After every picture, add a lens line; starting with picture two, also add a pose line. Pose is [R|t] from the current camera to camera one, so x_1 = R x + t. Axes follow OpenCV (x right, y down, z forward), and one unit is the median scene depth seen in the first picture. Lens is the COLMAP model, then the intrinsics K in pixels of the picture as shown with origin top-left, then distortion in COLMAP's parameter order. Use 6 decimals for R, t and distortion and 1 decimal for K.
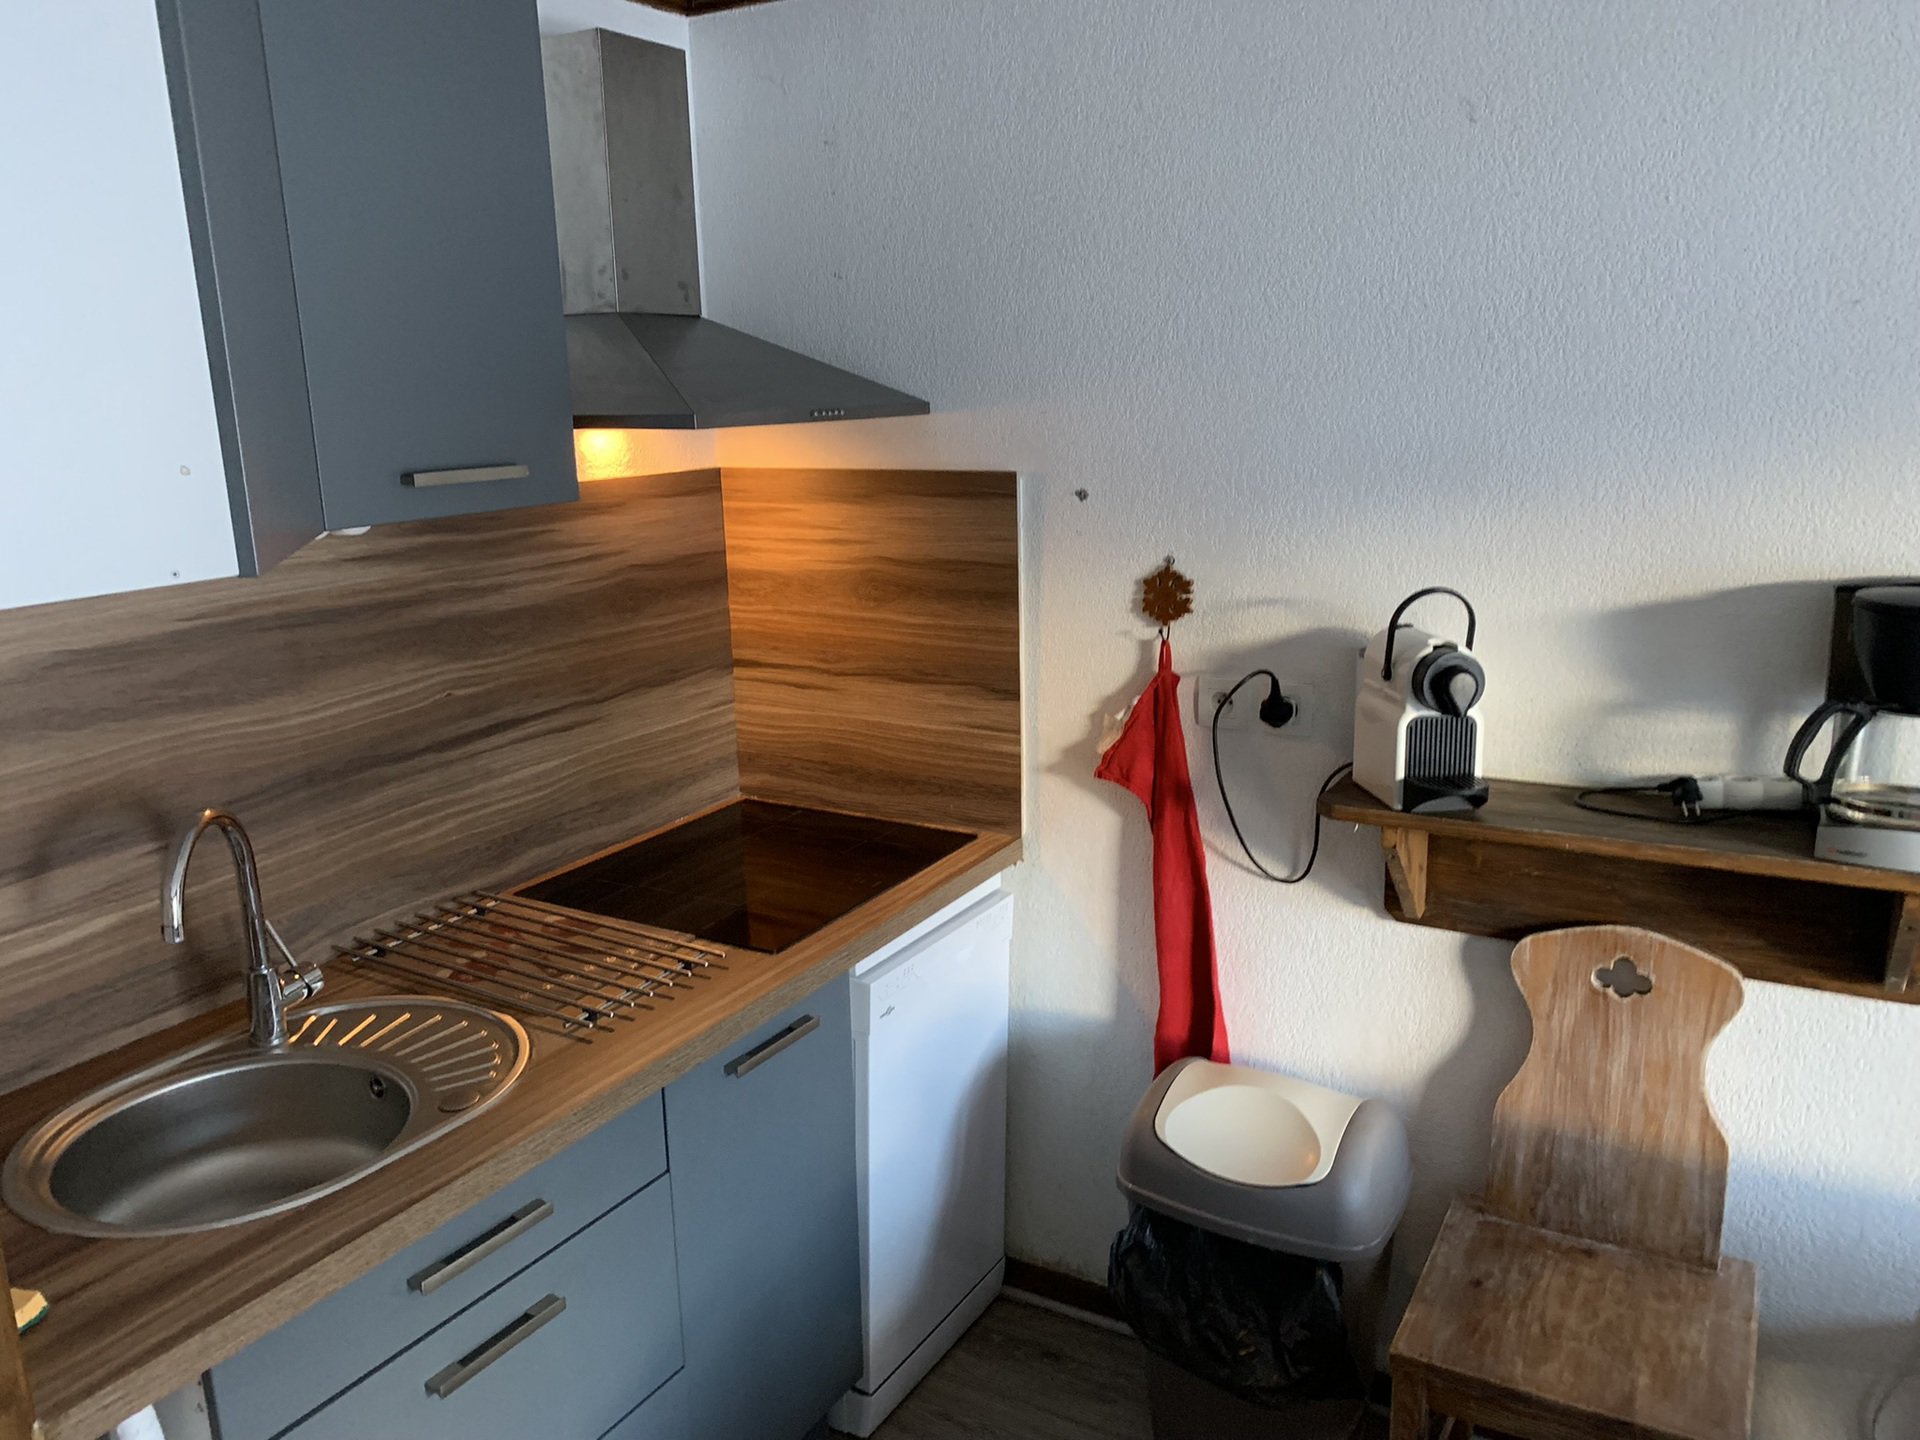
lens RADIAL K [[1444.4, 0, 960.0], [0, 1444.4, 720.0], [0, 0, 1]] dist [0.027439, -0.034215]
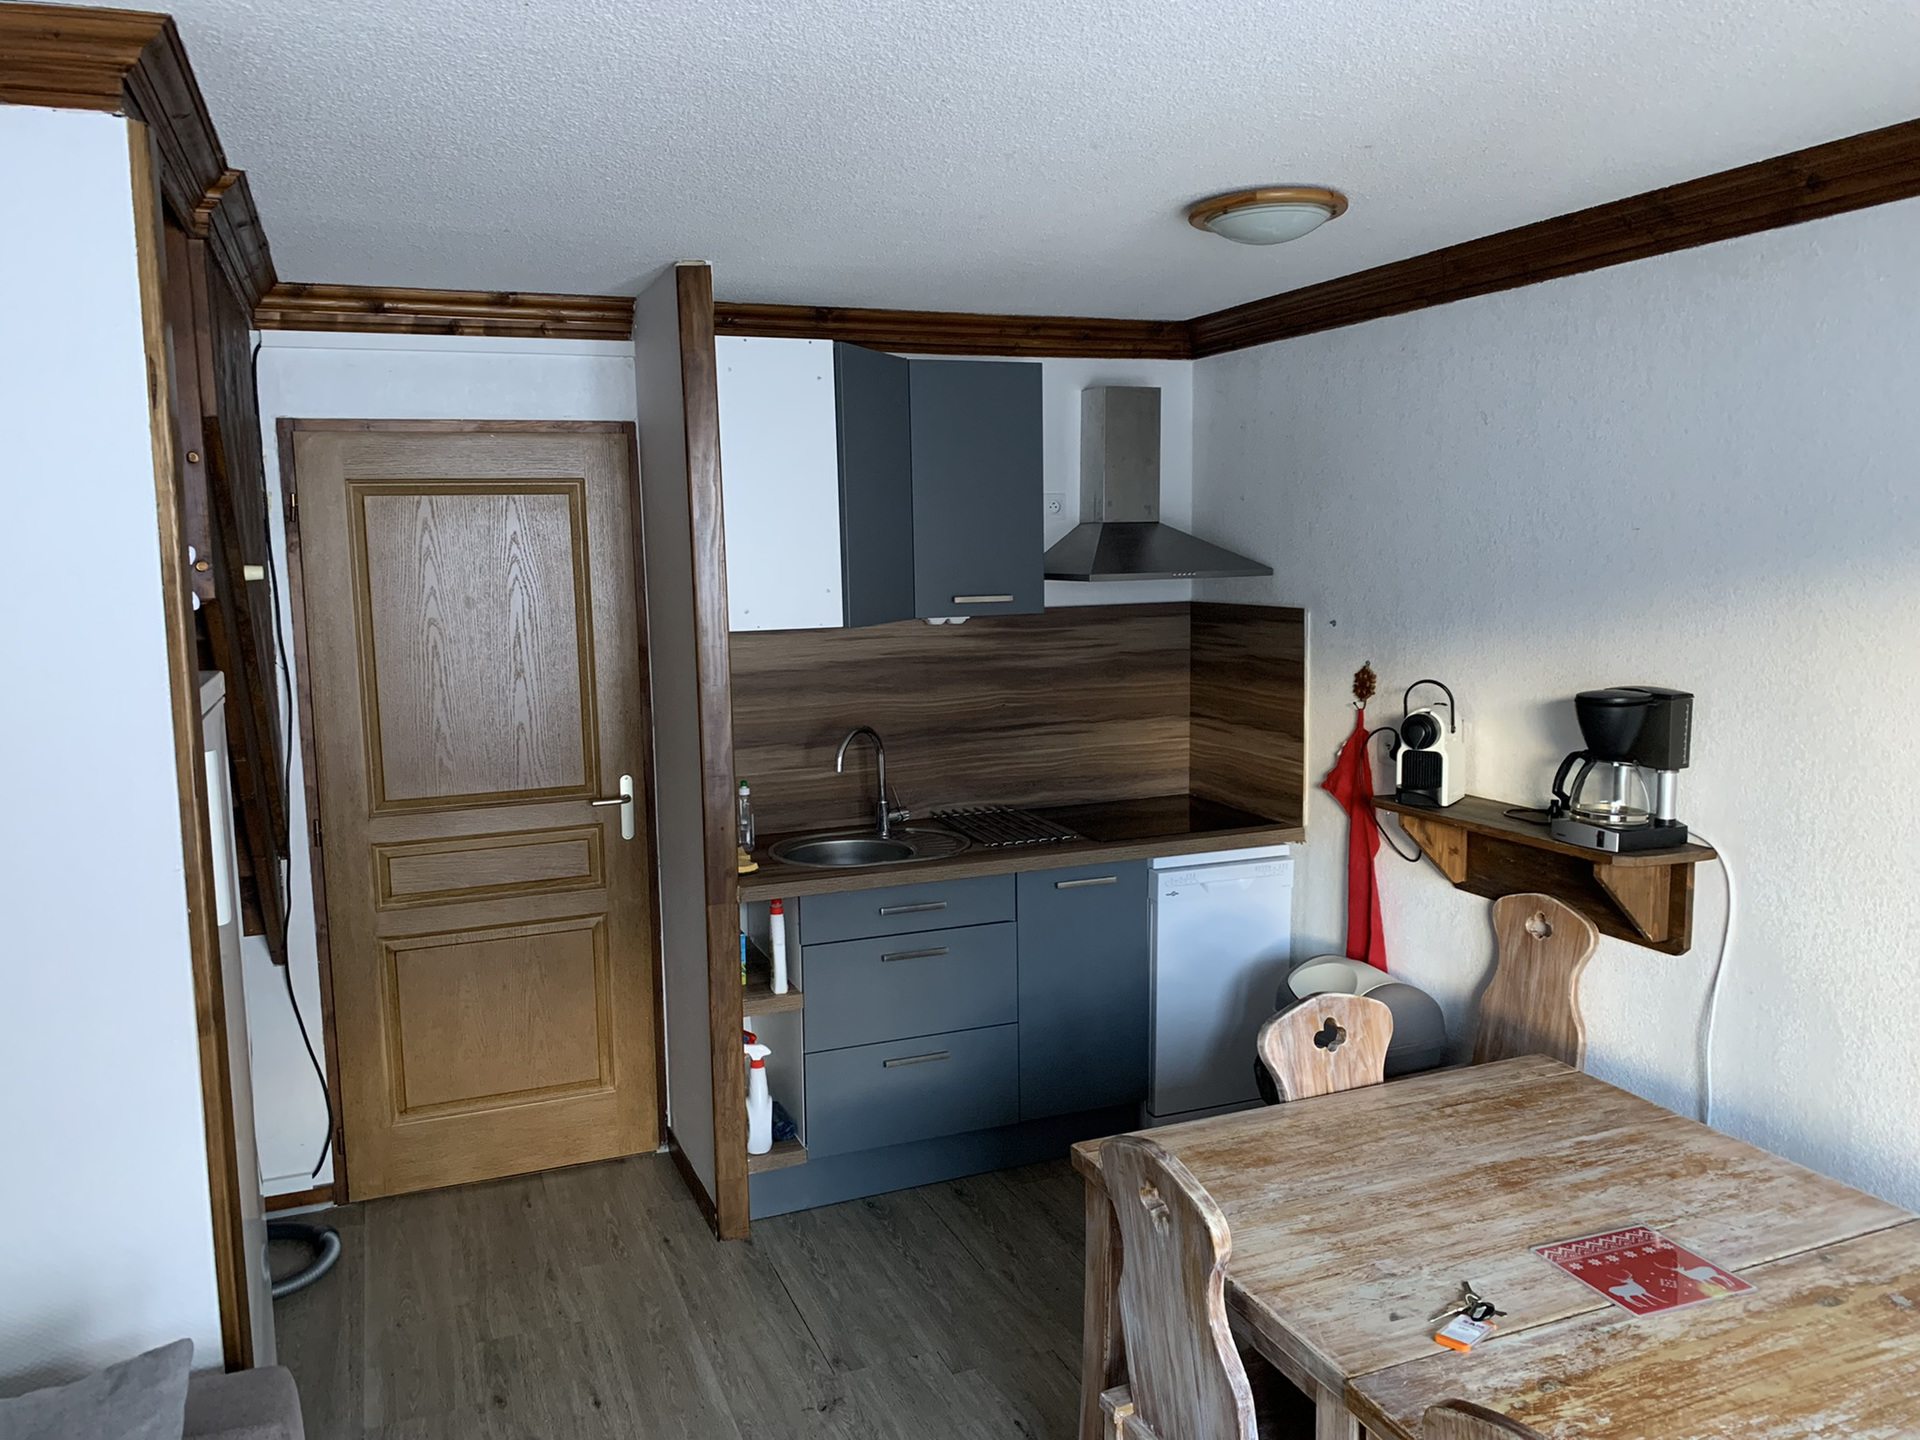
lens RADIAL K [[1444.4, 0, 960.0], [0, 1444.4, 720.0], [0, 0, 1]] dist [0.027439, -0.034215]
pose [[0.790615, 0.084020, -0.606522, 0.908519], [-0.140603, 0.988984, -0.046277, 0.115319], [0.595952, 0.121866, 0.793719, -0.712410]]
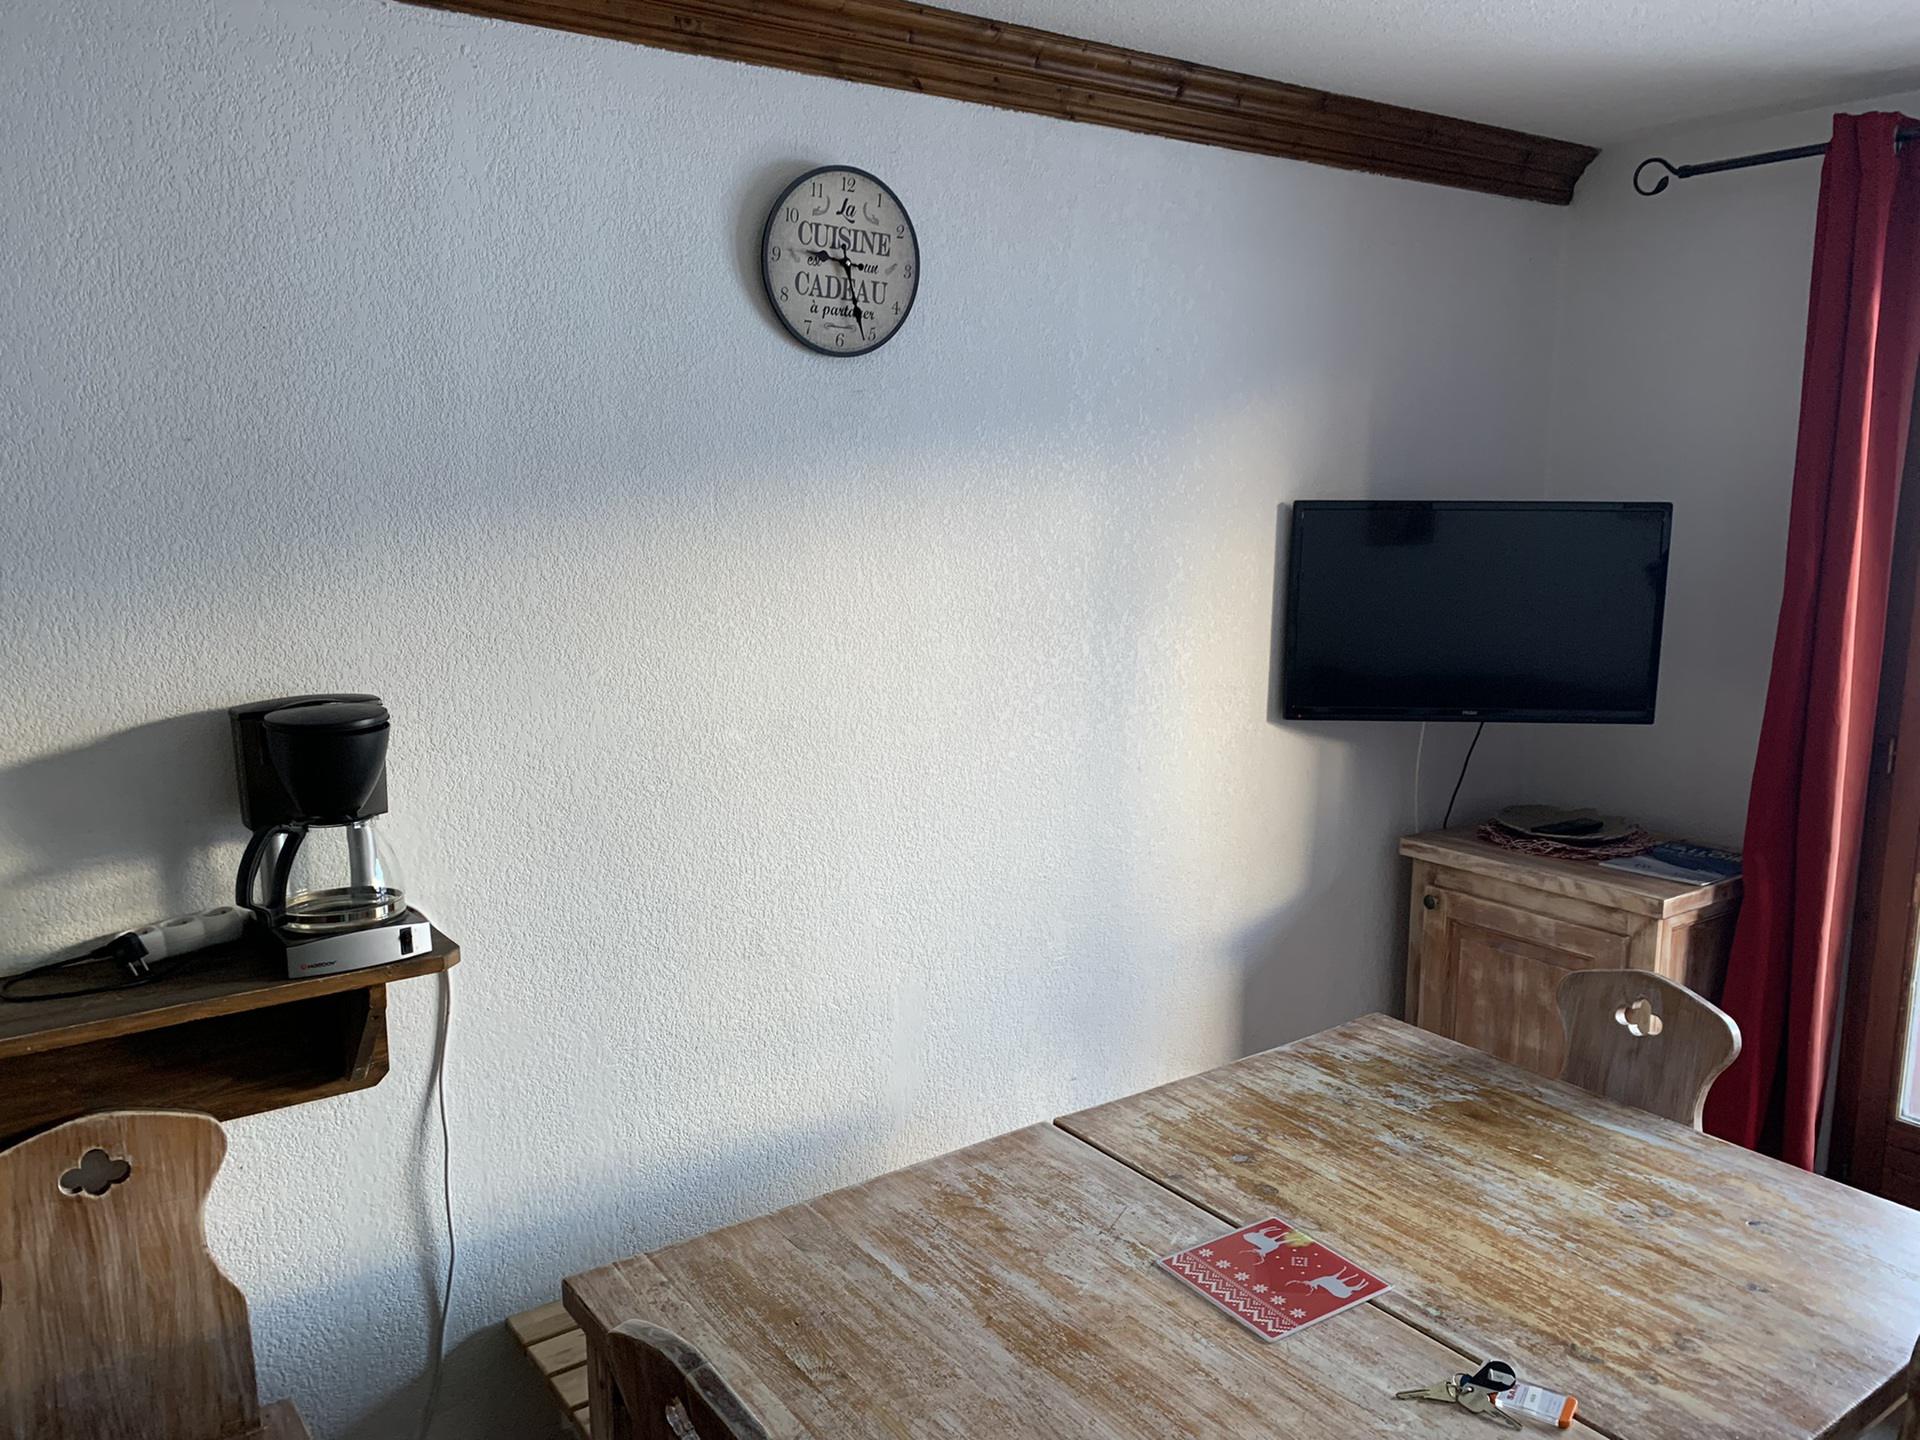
lens RADIAL K [[1444.4, 0, 960.0], [0, 1444.4, 720.0], [0, 0, 1]] dist [0.027439, -0.034215]
pose [[0.416736, -0.125931, 0.900263, -0.090462], [0.198888, 0.978994, 0.044877, -0.029364], [-0.887003, 0.160350, 0.433028, 0.097151]]
